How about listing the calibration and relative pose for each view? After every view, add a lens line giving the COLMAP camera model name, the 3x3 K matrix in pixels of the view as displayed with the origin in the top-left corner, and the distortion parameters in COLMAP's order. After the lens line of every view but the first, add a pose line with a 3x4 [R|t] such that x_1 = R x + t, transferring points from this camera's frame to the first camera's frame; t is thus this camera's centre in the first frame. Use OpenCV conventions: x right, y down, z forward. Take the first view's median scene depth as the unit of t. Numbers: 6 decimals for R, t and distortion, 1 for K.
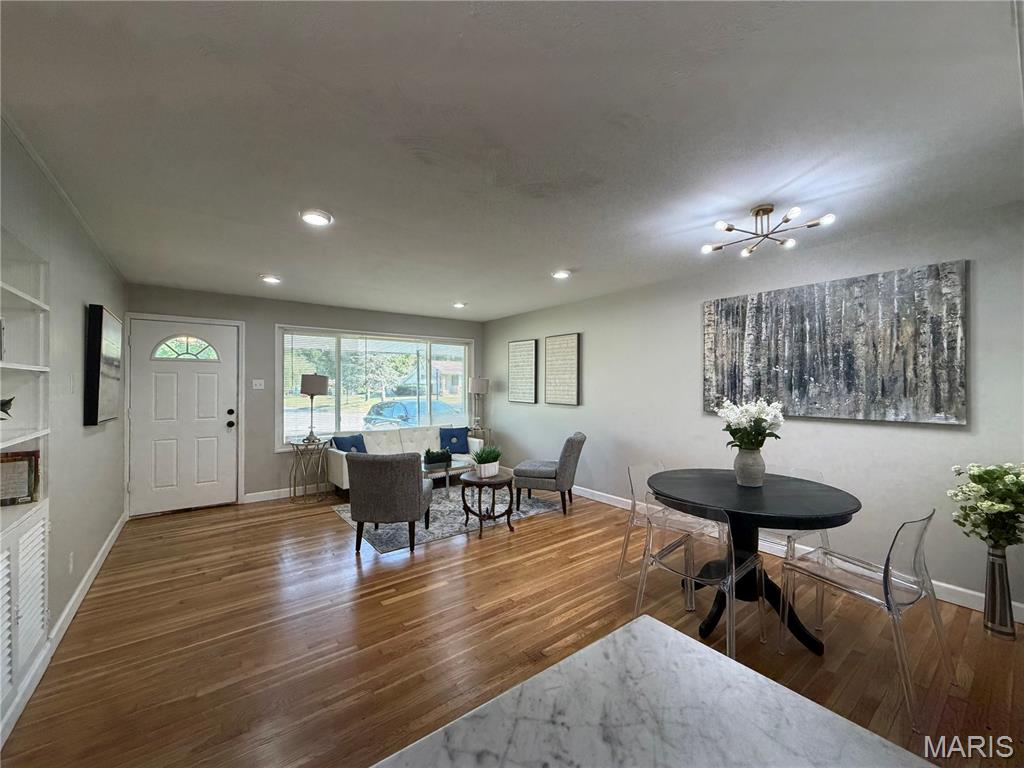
lens RADIAL K [[406.8, 0, 509.5], [0, 406.8, 382.3], [0, 0, 1]] dist [-0.000568, -0.000115]
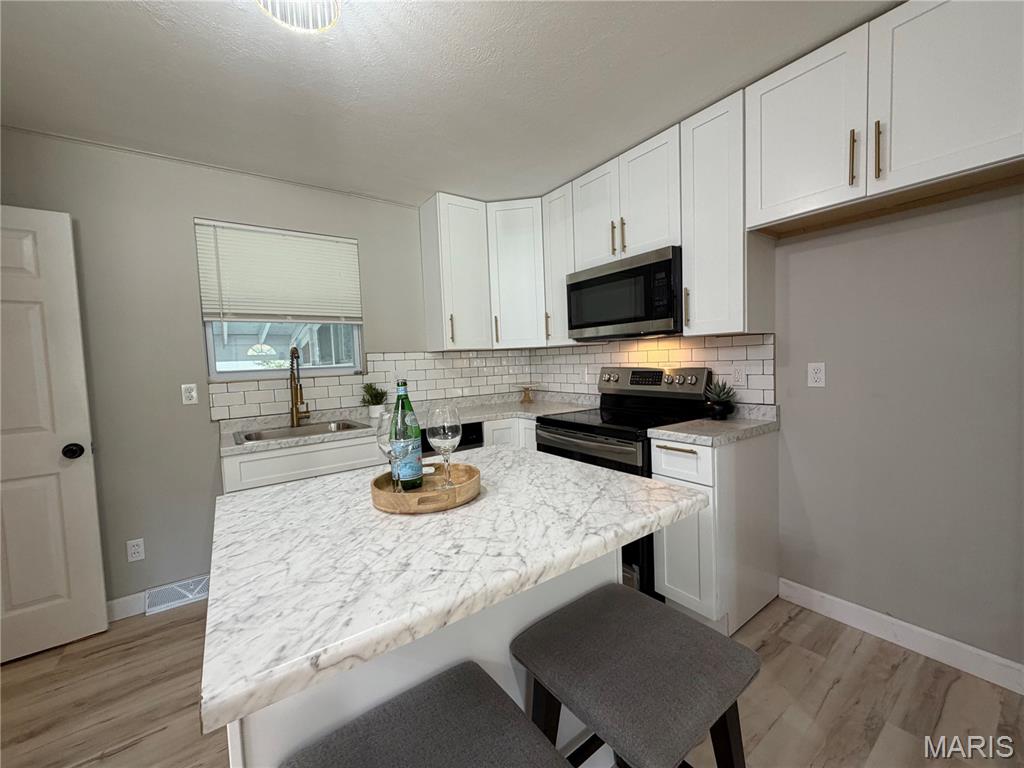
lens RADIAL K [[406.8, 0, 509.5], [0, 406.8, 382.3], [0, 0, 1]] dist [-0.000568, -0.000115]
pose [[-0.998350, 0.044548, 0.036243, -0.026407], [0.046110, 0.997990, 0.043468, 0.031592], [-0.034234, 0.045068, -0.998397, 0.337035]]
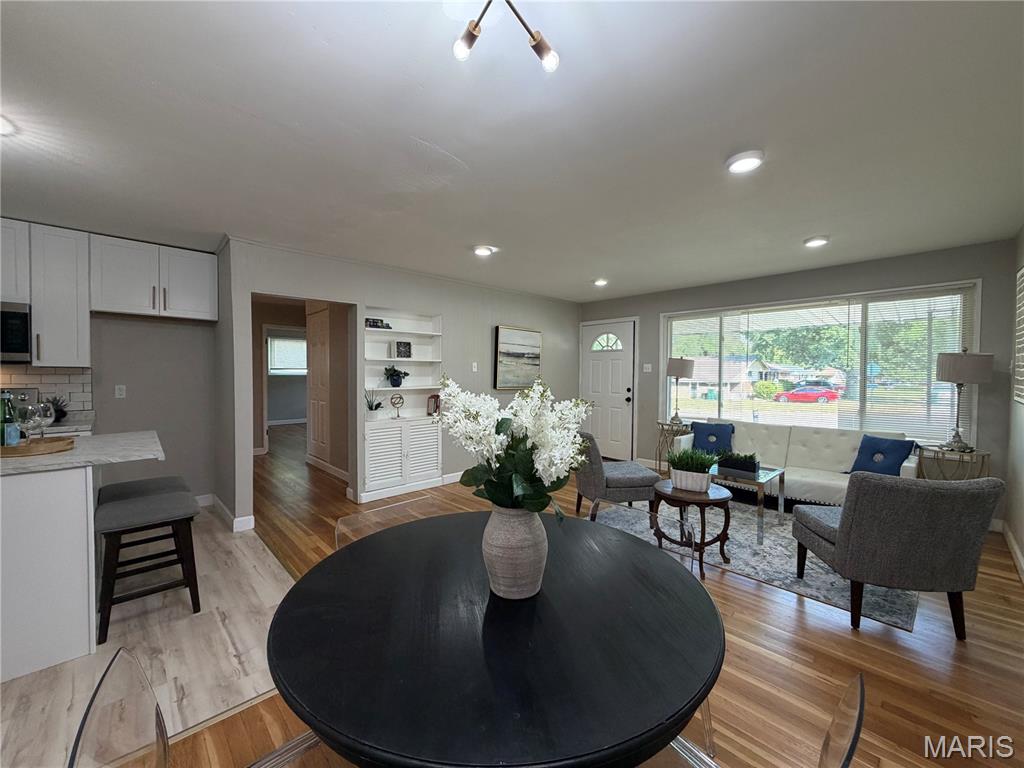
lens RADIAL K [[406.8, 0, 509.5], [0, 406.8, 382.3], [0, 0, 1]] dist [-0.000568, -0.000115]
pose [[0.104838, 0.025617, -0.994159, 0.673148], [0.004207, 0.999648, 0.026202, 0.018488], [0.994480, -0.006929, 0.104694, 0.634841]]
